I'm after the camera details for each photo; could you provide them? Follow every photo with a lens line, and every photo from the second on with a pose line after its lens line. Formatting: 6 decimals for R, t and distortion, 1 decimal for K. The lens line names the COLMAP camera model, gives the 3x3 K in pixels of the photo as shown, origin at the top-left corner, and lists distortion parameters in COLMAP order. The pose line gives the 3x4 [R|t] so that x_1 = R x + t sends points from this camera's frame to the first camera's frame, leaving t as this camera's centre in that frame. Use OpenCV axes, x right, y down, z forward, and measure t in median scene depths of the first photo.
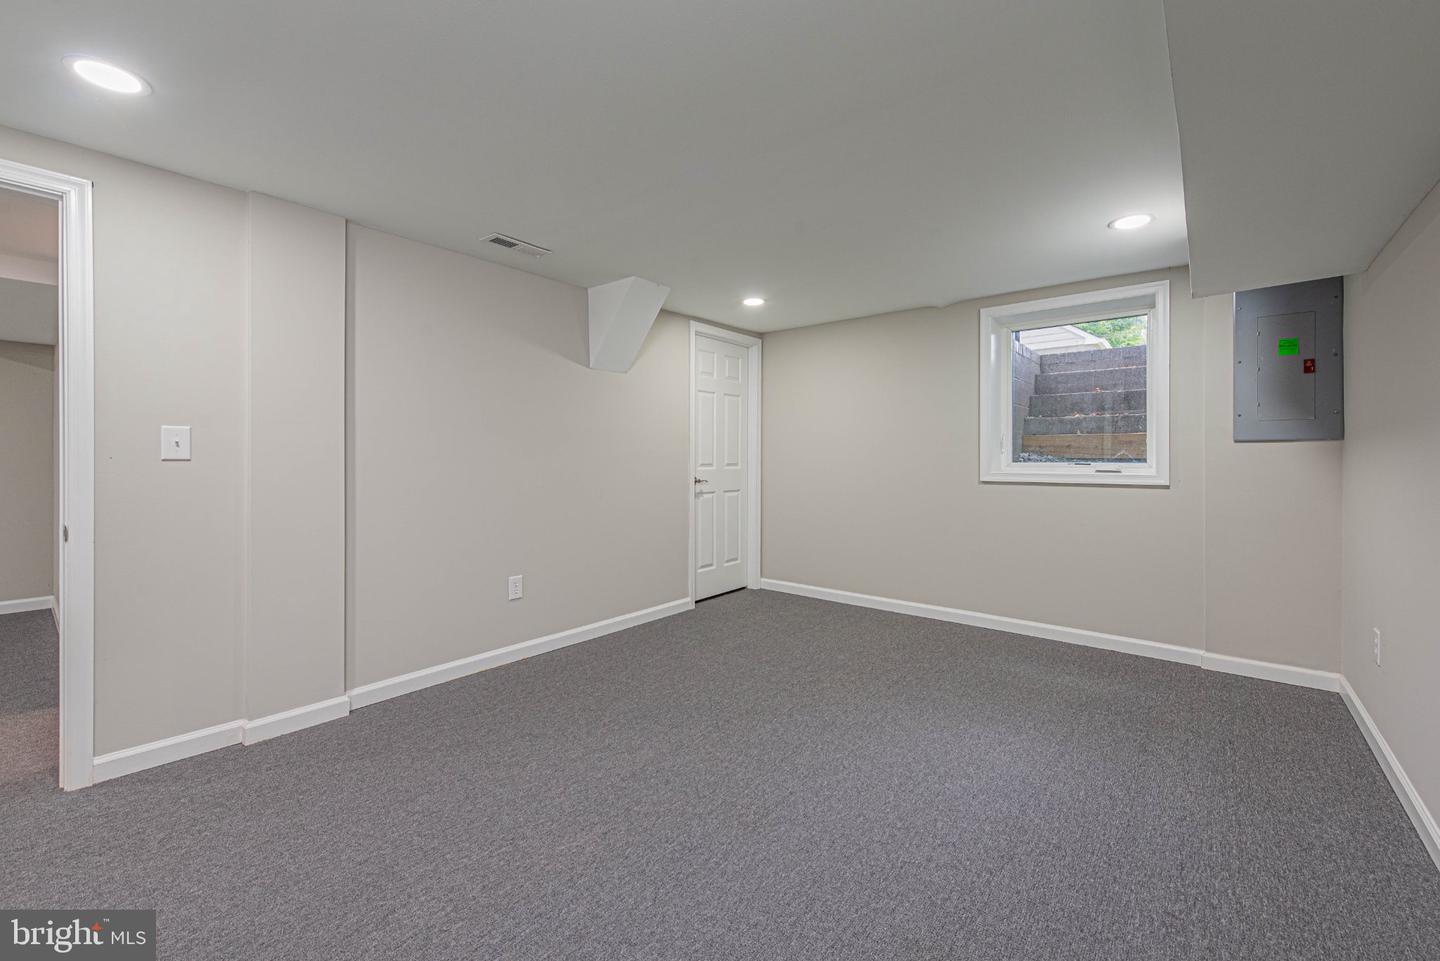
lens RADIAL K [[568.6, 0, 716.7], [0, 568.6, 472.5], [0, 0, 1]] dist [0.003373, 0.000023]
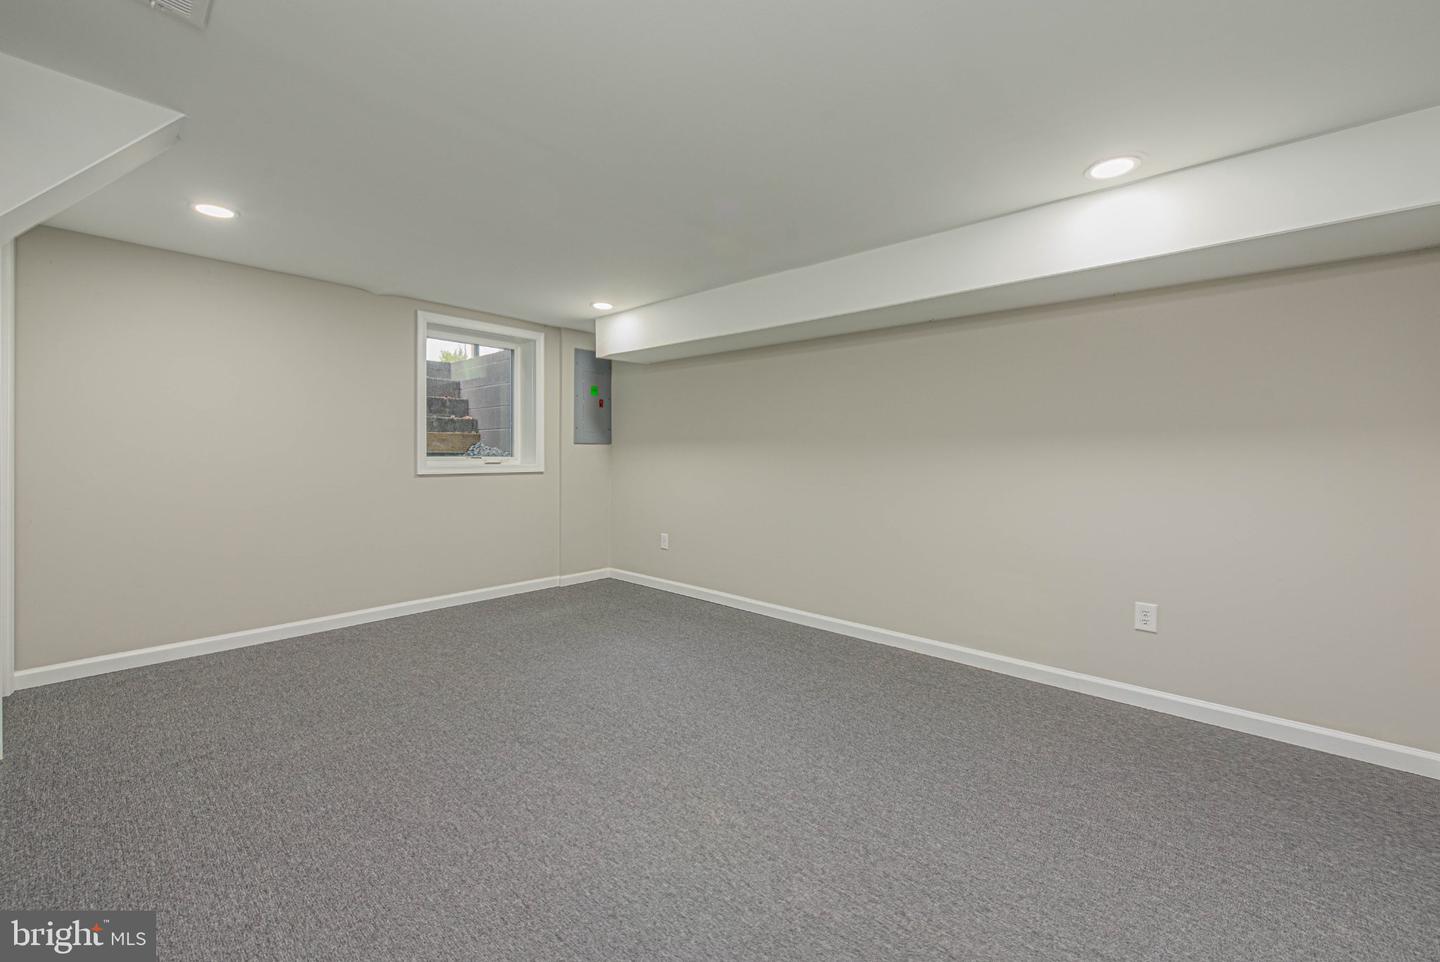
lens RADIAL K [[568.6, 0, 716.7], [0, 568.6, 473.0], [0, 0, 1]] dist [0.003373, 0.000023]
pose [[0.045430, -0.031333, 0.998476, -0.673950], [0.019686, 0.999342, 0.030464, -0.010464], [-0.998774, 0.018272, 0.046016, 0.484851]]
